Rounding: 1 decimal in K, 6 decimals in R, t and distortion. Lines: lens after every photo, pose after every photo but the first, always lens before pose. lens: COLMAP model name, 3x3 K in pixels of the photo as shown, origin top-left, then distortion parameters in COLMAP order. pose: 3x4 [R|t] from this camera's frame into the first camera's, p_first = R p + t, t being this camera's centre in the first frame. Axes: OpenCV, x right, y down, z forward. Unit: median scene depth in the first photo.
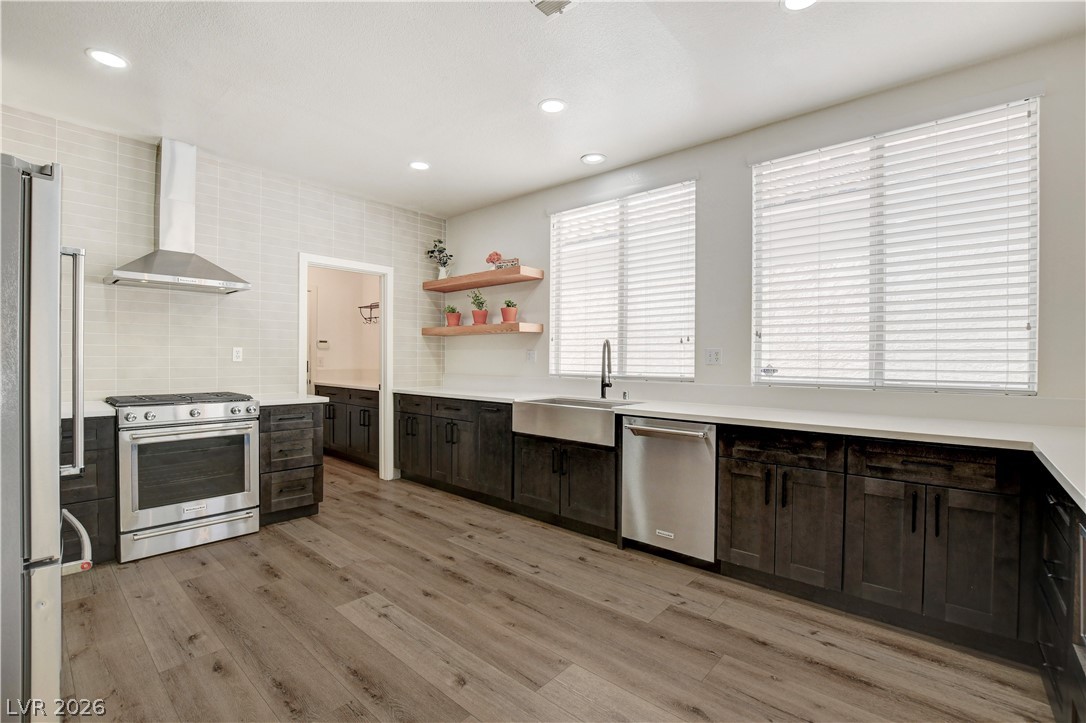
lens RADIAL K [[479.5, 0, 540.7], [0, 479.5, 359.6], [0, 0, 1]] dist [-0.021536, 0.003256]
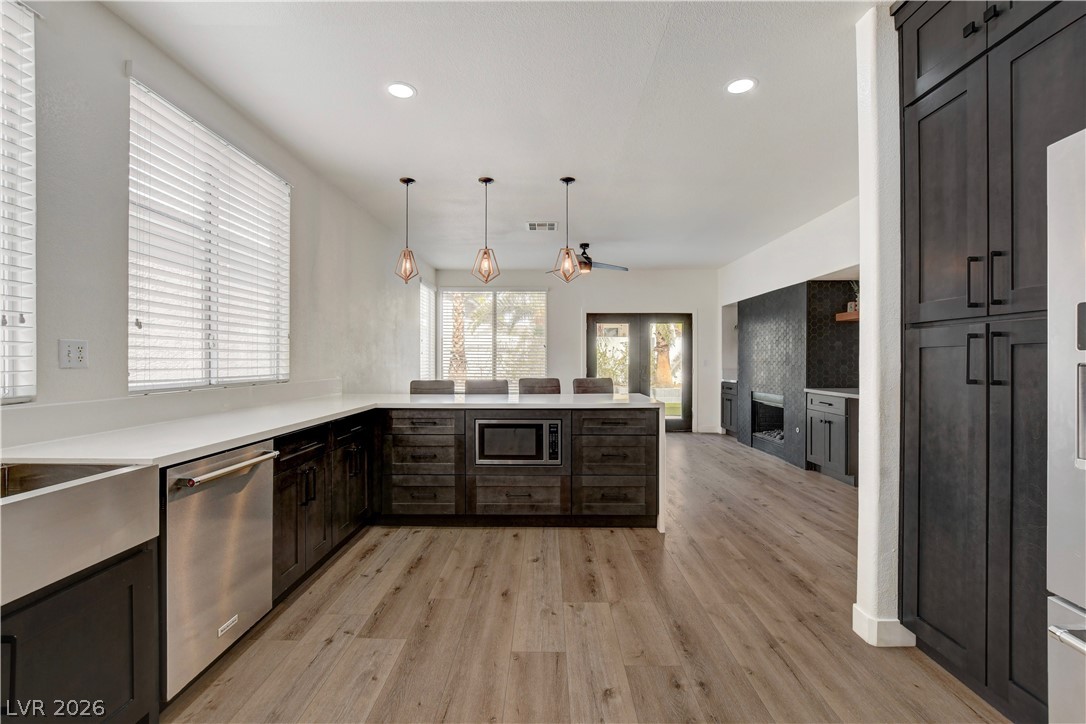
lens RADIAL K [[479.5, 0, 539.1], [0, 479.5, 361.4], [0, 0, 1]] dist [-0.021536, 0.003256]
pose [[-0.651749, -0.009780, 0.758372, -0.464867], [-0.002940, 0.999942, 0.010369, -0.005579], [-0.758429, 0.004529, -0.651740, 1.003320]]
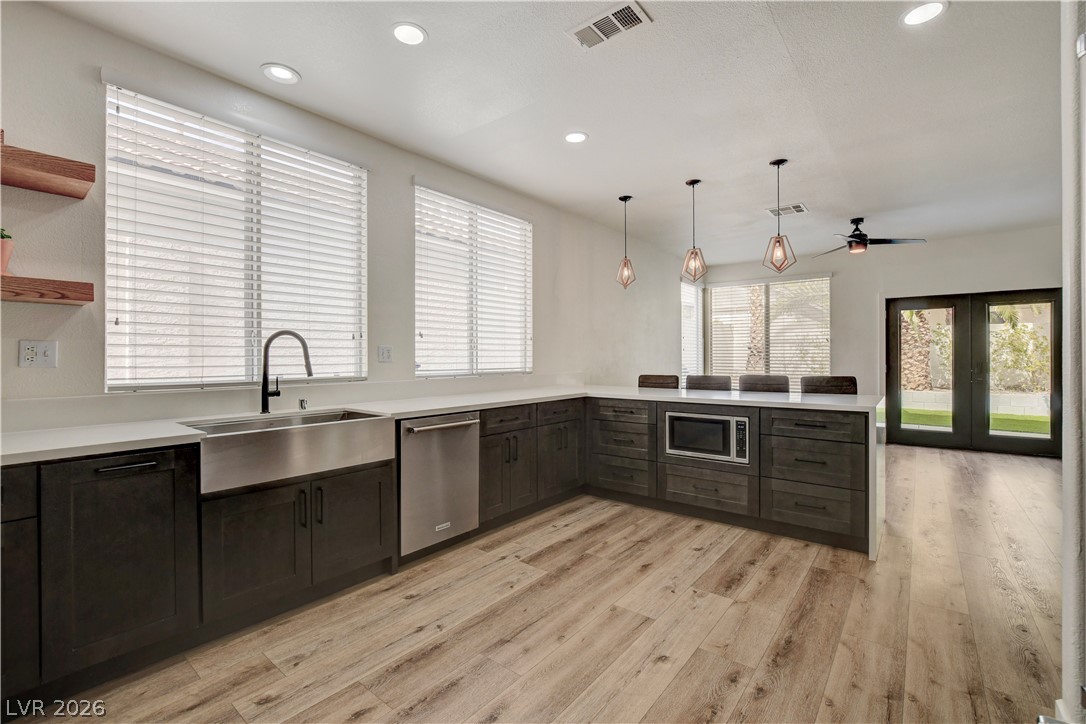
lens RADIAL K [[479.5, 0, 534.0], [0, 479.5, 357.2], [0, 0, 1]] dist [-0.021536, 0.003256]
pose [[-0.033668, -0.008159, 0.999400, -0.706173], [0.005990, 0.999947, 0.008365, -0.006712], [-0.999415, 0.006268, -0.033618, 0.763986]]
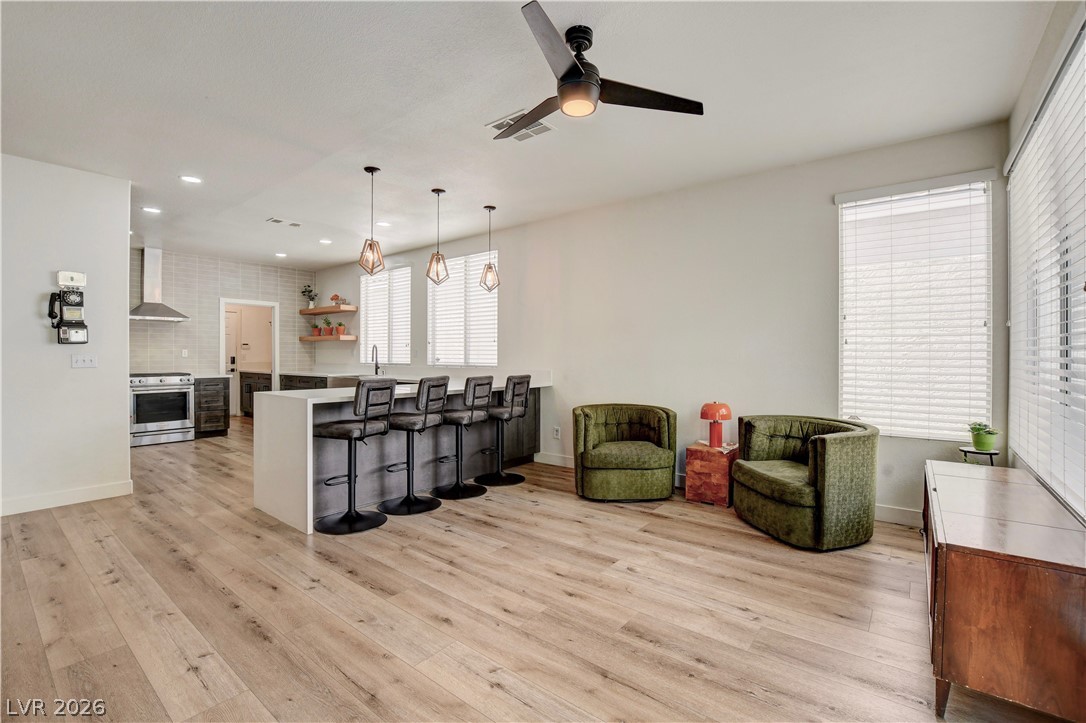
lens RADIAL K [[479.5, 0, 537.4], [0, 479.5, 359.5], [0, 0, 1]] dist [-0.021536, 0.003256]
pose [[0.999294, -0.005977, 0.037095, 0.805379], [0.005706, 0.999956, 0.007407, 0.009562], [-0.037137, -0.007190, 0.999284, -1.091180]]
